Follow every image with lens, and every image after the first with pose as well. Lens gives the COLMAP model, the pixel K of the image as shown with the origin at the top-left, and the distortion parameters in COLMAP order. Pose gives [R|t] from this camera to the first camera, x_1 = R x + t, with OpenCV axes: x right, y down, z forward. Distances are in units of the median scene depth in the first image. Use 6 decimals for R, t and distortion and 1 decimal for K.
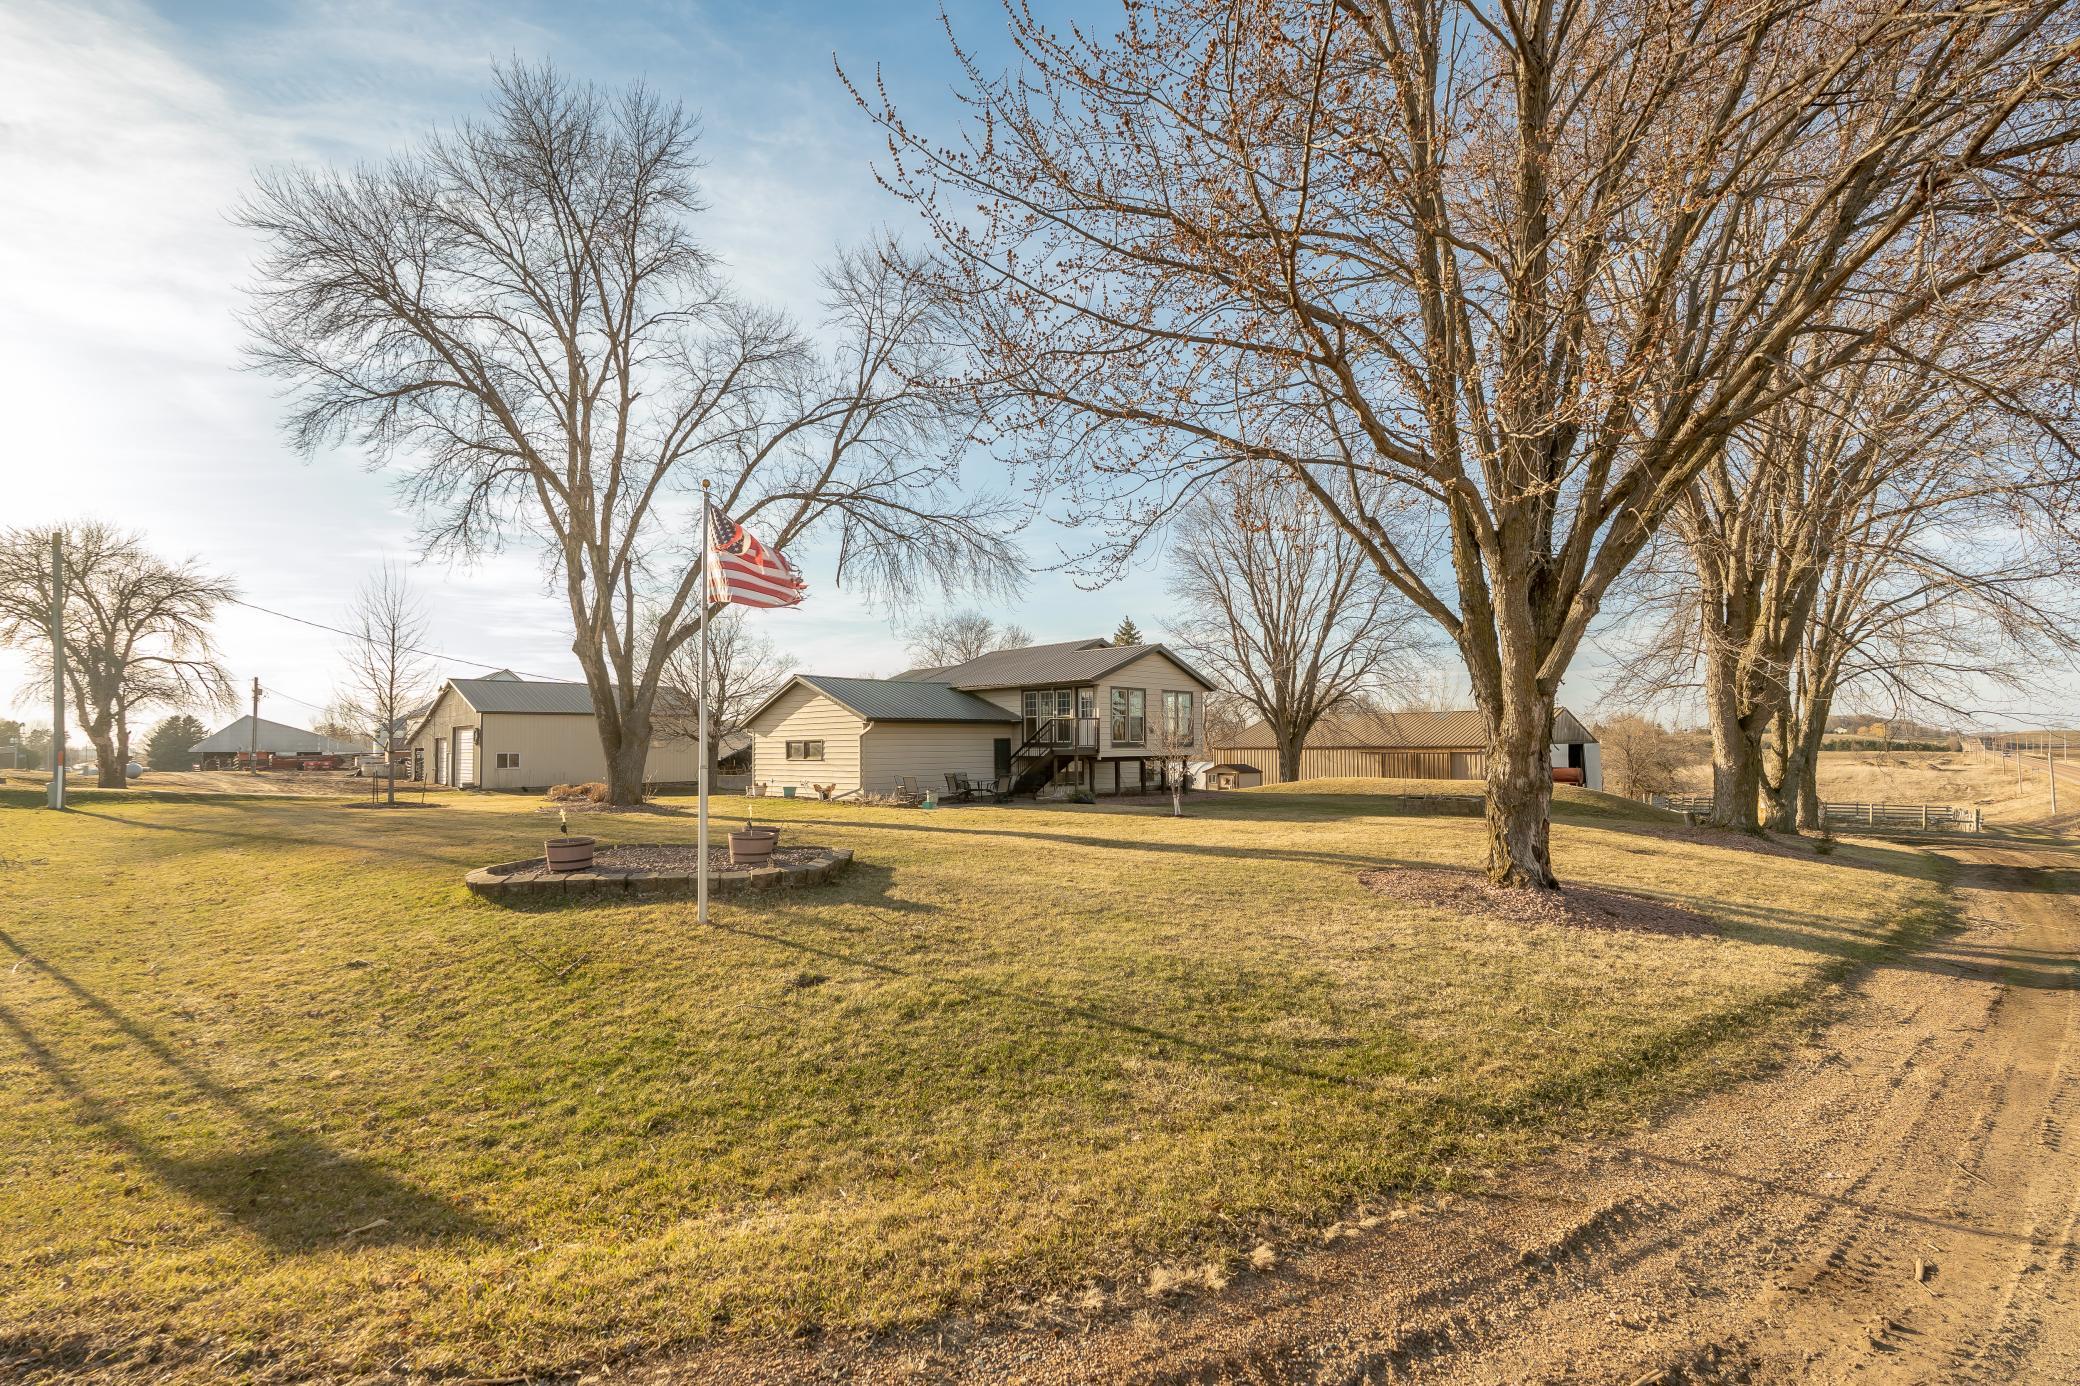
lens RADIAL K [[1021.2, 0, 1040.0], [0, 1021.2, 693.0], [0, 0, 1]] dist [0.000719, 0.000280]
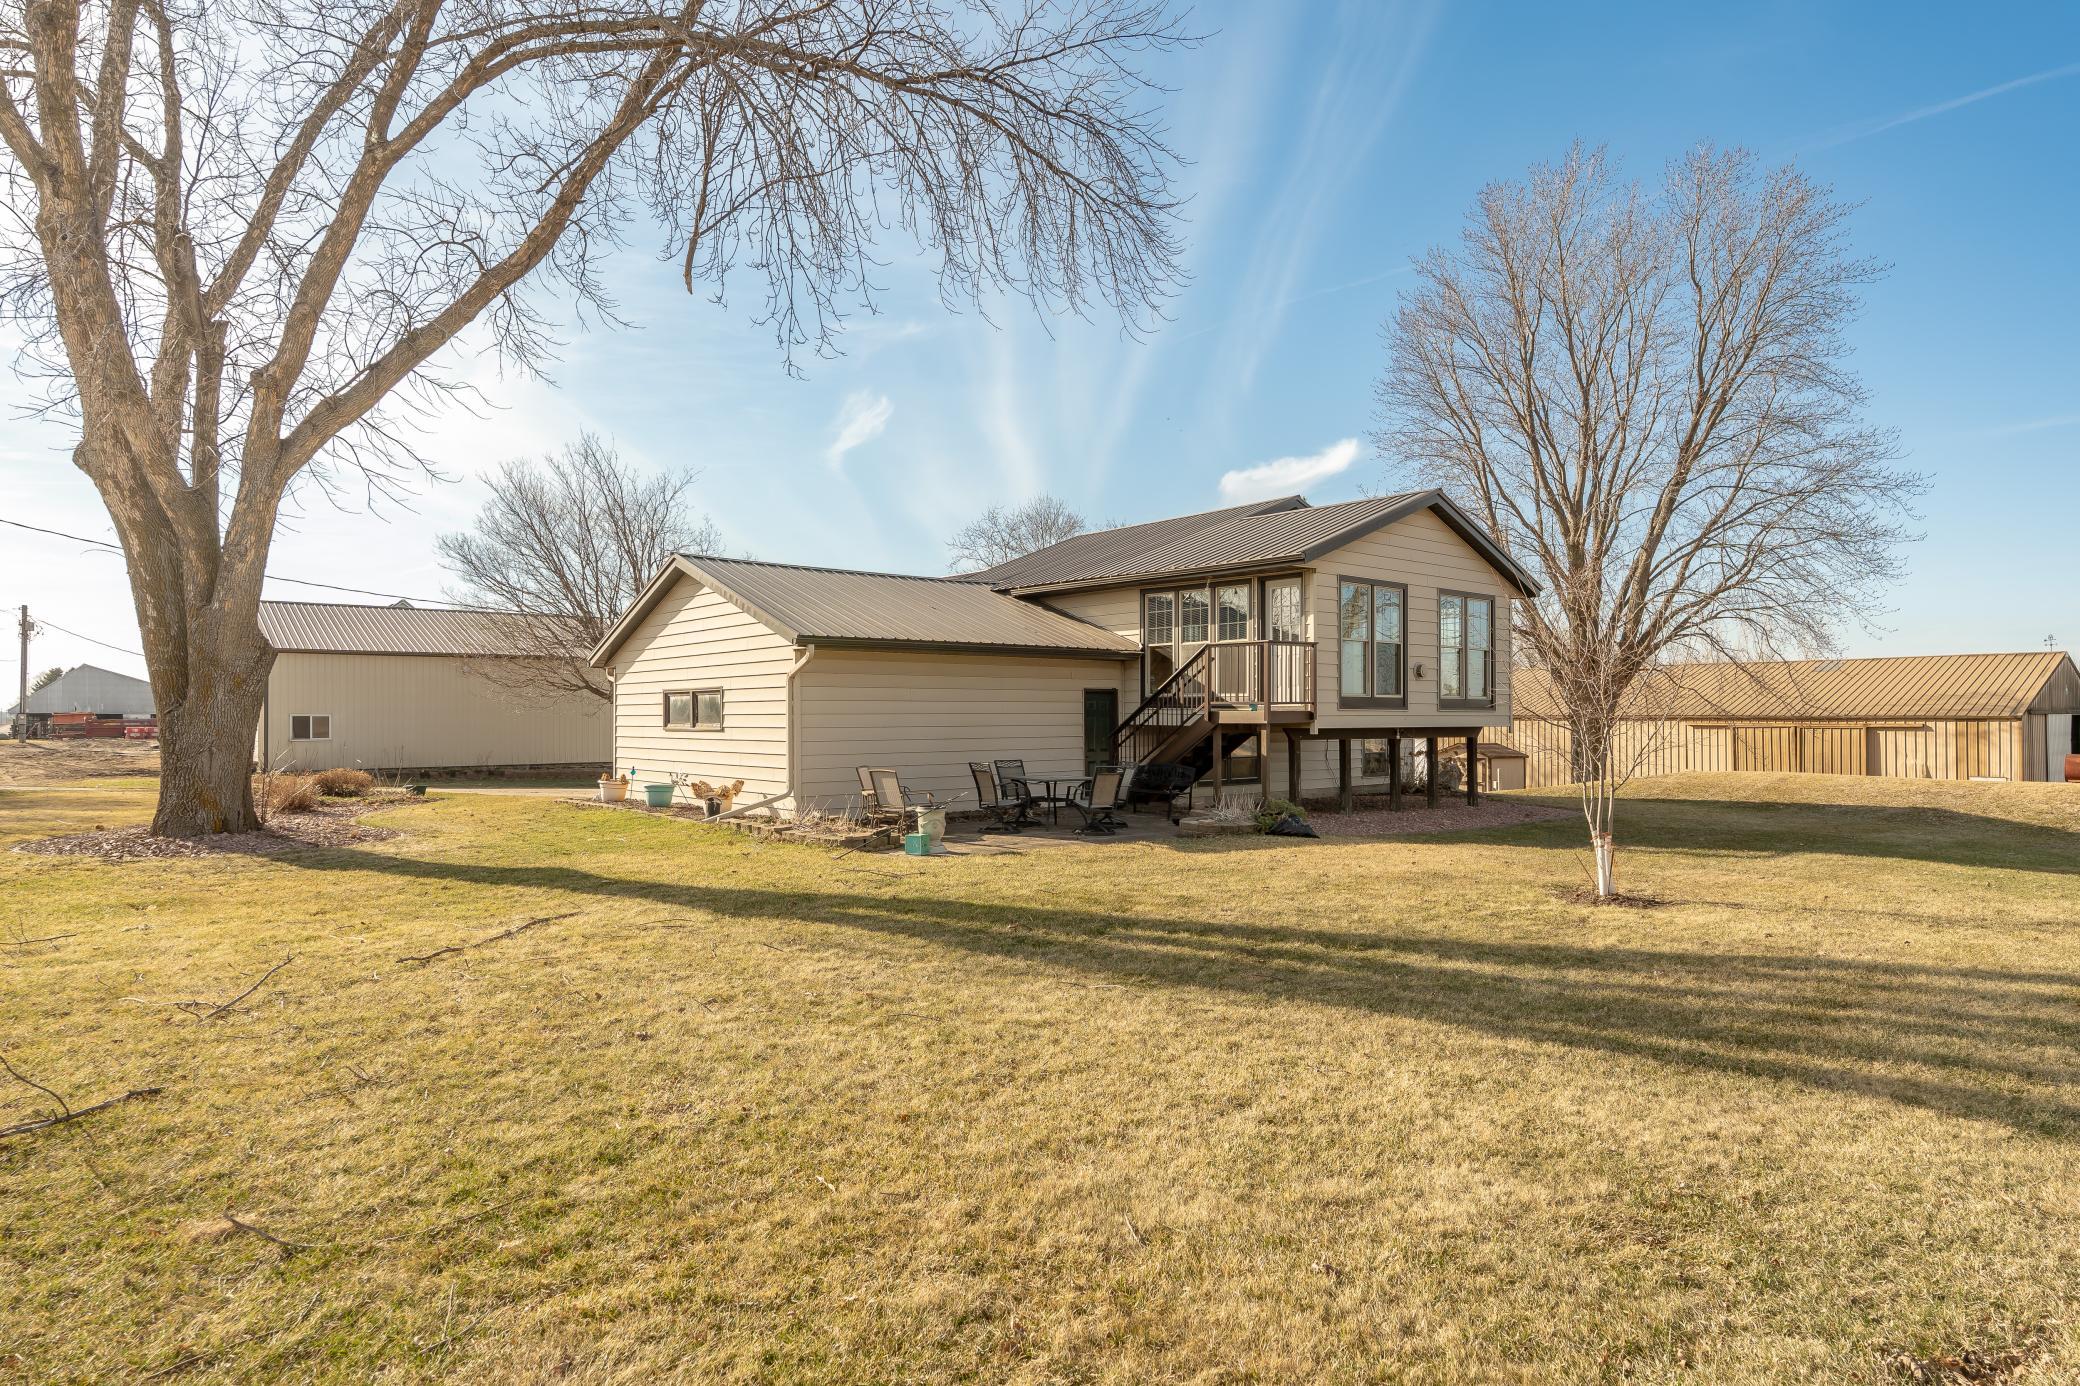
lens RADIAL K [[1021.2, 0, 1040.0], [0, 1021.2, 693.0], [0, 0, 1]] dist [0.000719, 0.000280]
pose [[0.995961, 0.004901, -0.089648, -0.023103], [-0.002500, 0.999635, 0.026882, 0.034674], [0.089747, -0.026549, 0.995611, 0.531682]]
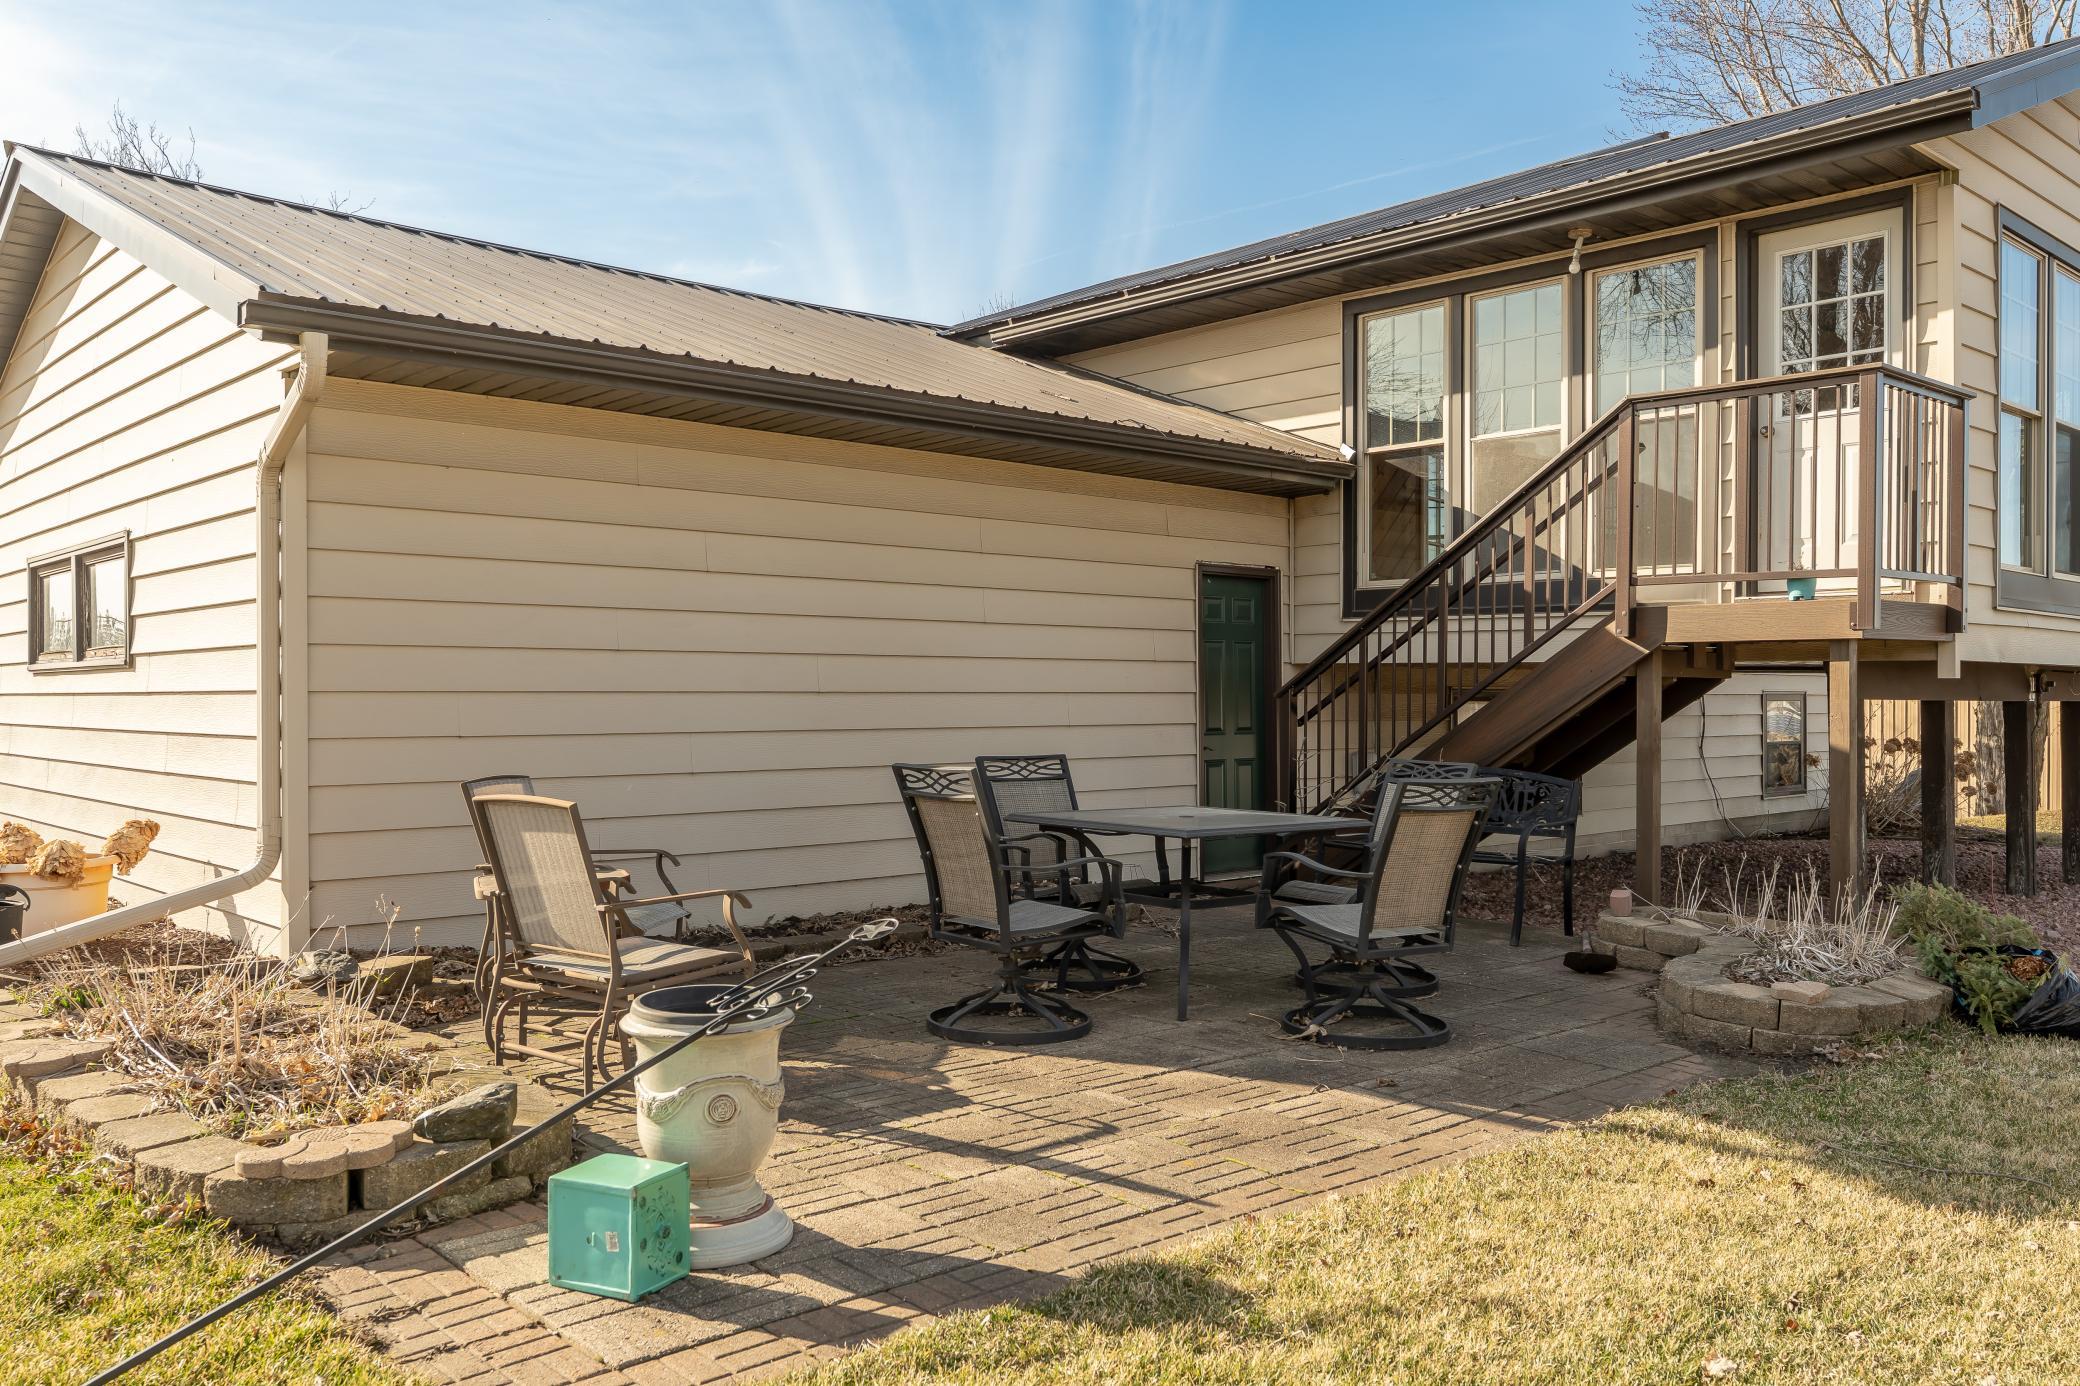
lens RADIAL K [[1616.4, 0, 1040.0], [0, 1616.4, 693.0], [0, 0, 1]] dist [0.006827, 0.002101]
pose [[0.998403, 0.010094, -0.055579, -0.062060], [-0.007243, 0.998659, 0.051264, 0.056560], [0.056022, -0.050780, 0.997137, 0.758860]]
